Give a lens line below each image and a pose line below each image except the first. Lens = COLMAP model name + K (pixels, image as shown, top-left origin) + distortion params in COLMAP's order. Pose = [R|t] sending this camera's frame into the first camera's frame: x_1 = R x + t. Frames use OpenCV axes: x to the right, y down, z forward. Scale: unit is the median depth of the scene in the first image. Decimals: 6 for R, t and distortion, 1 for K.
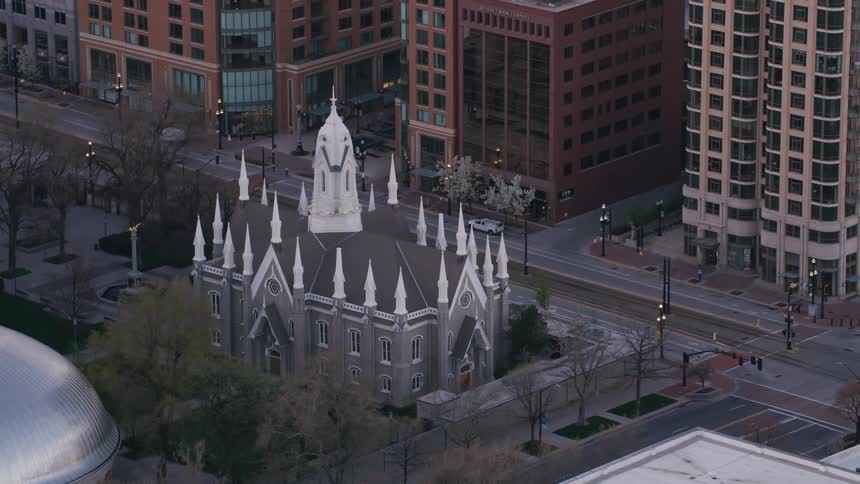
lens RADIAL K [[4605.7, 0, 430.0], [0, 4605.7, 242.0], [0, 0, 1]] dist [2.140213, 19.402879]
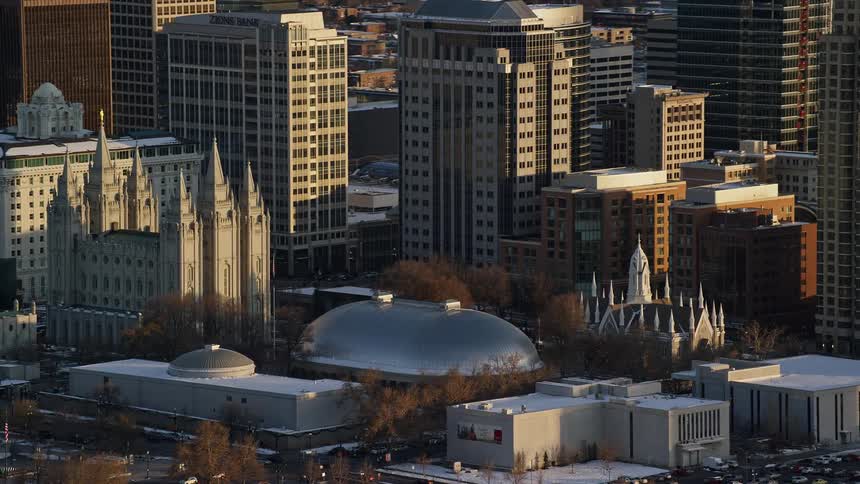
lens RADIAL K [[4605.7, 0, 430.0], [0, 4605.7, 242.0], [0, 0, 1]] dist [2.140213, 19.402879]
pose [[0.998815, 0.008436, -0.047928, -0.015068], [-0.017922, 0.979407, -0.201101, 0.389727], [0.045244, 0.201722, 0.978397, -1.038972]]
